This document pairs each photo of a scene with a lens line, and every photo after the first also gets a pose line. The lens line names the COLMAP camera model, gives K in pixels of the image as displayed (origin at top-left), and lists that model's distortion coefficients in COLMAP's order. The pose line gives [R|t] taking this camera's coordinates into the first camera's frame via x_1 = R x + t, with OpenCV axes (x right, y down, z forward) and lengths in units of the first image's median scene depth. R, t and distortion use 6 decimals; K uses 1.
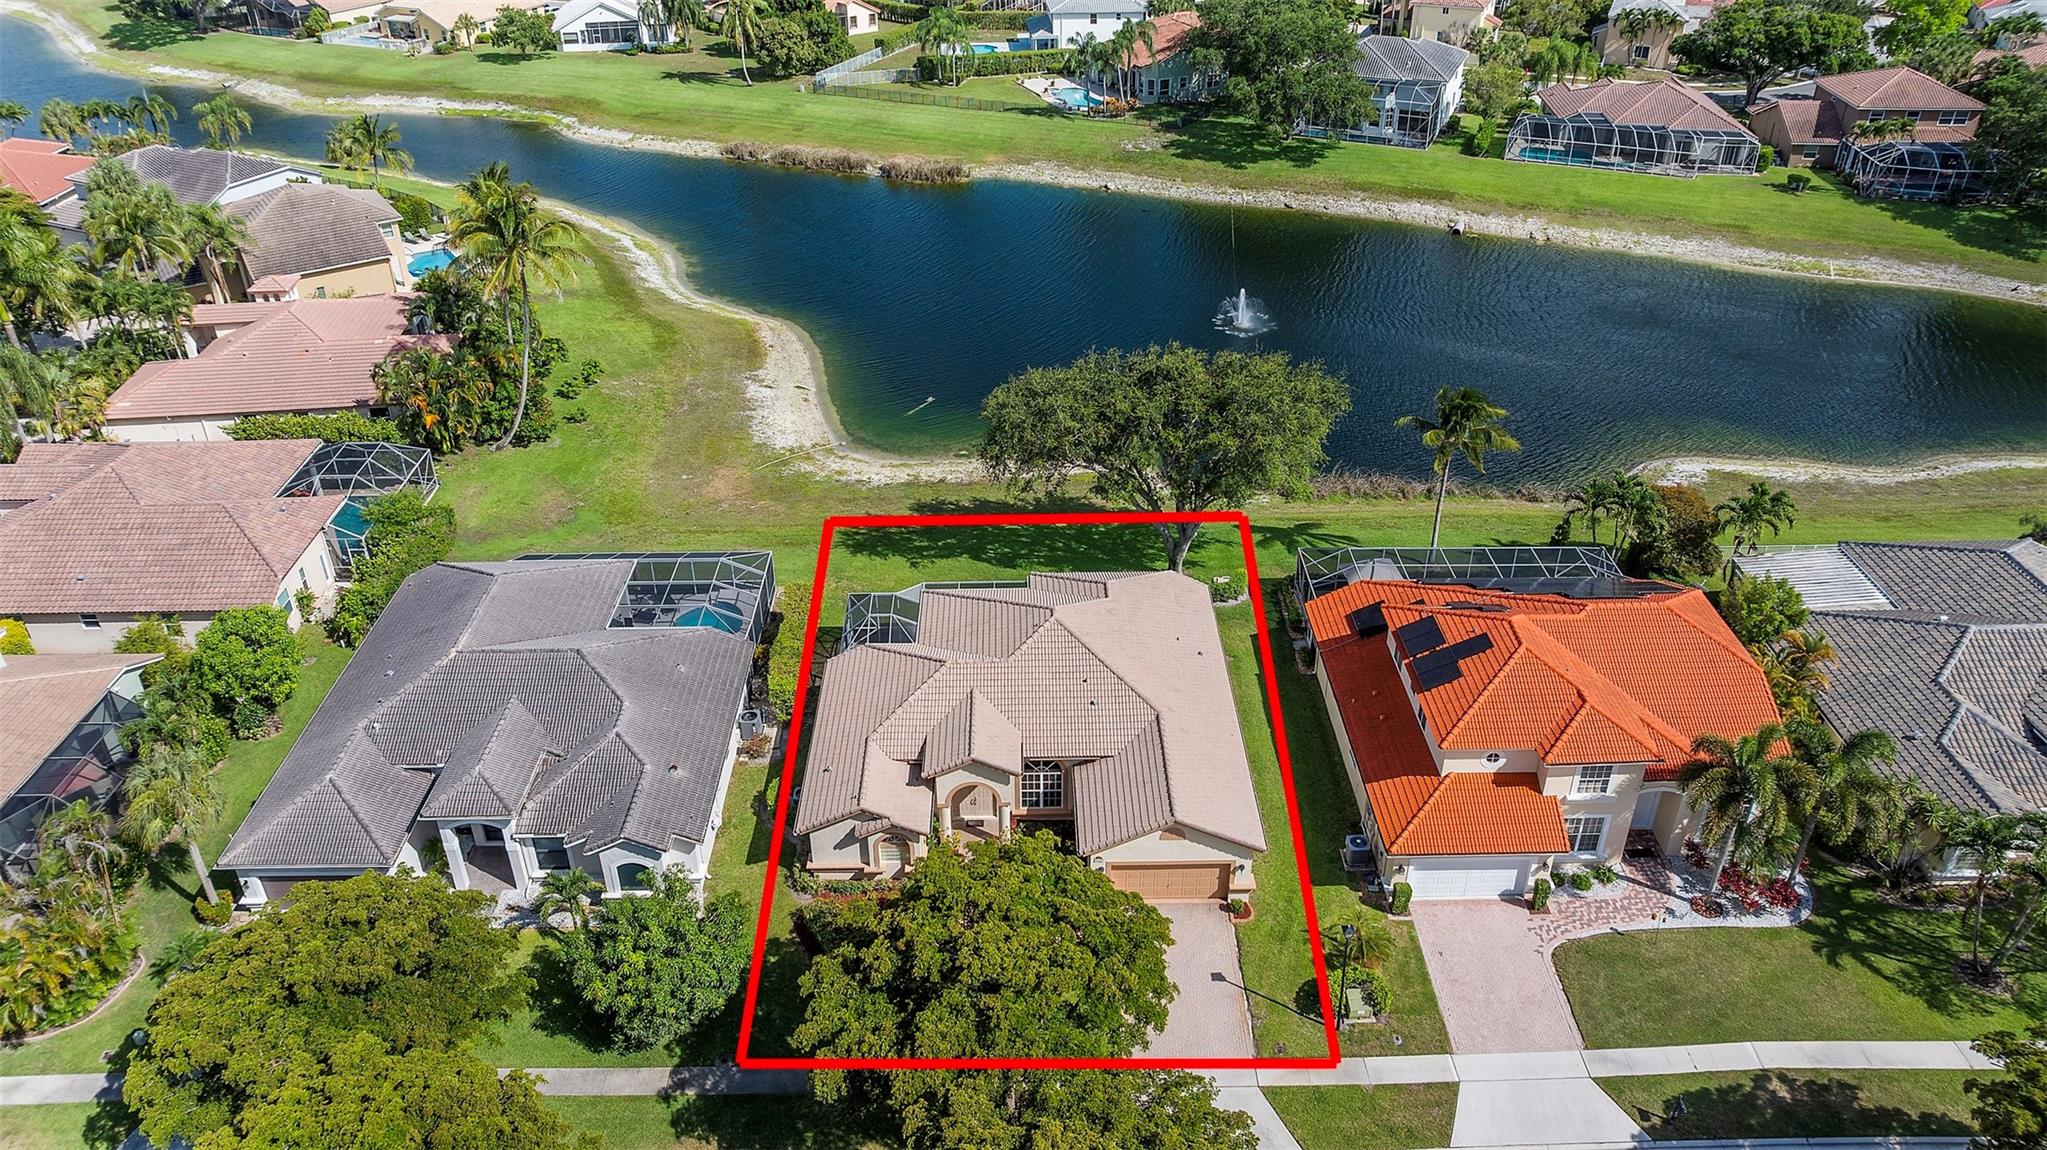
lens RADIAL K [[1446.0, 0, 1023.5], [0, 1446.0, 575.0], [0, 0, 1]] dist [-0.031737, 0.026931]
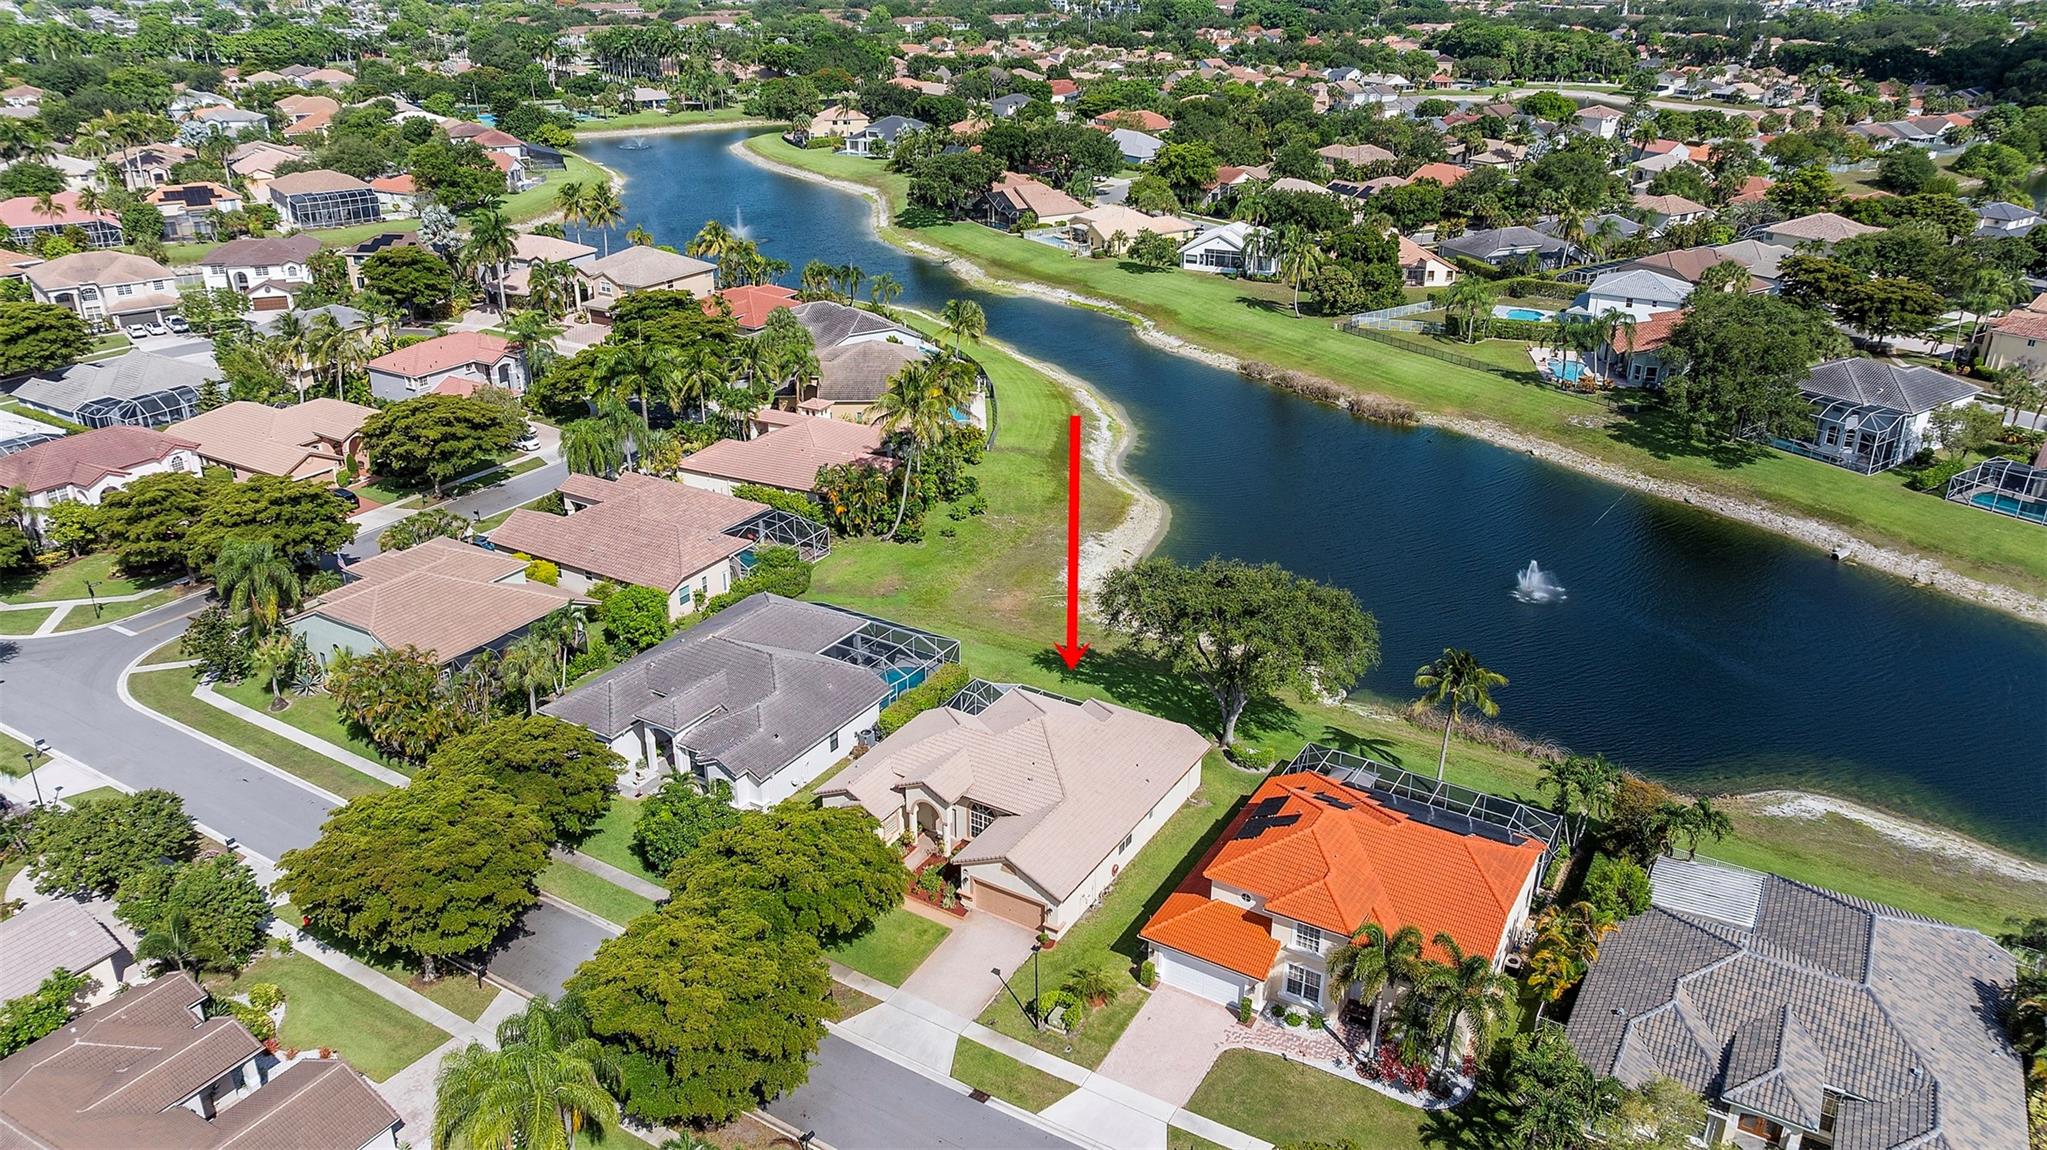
lens RADIAL K [[1446.0, 0, 1023.5], [0, 1446.0, 575.0], [0, 0, 1]] dist [-0.031737, 0.026931]
pose [[0.846860, 0.223265, -0.482681, 0.349542], [-0.284479, 0.957019, -0.056445, -0.010593], [0.449333, 0.185114, 0.873975, -0.140061]]
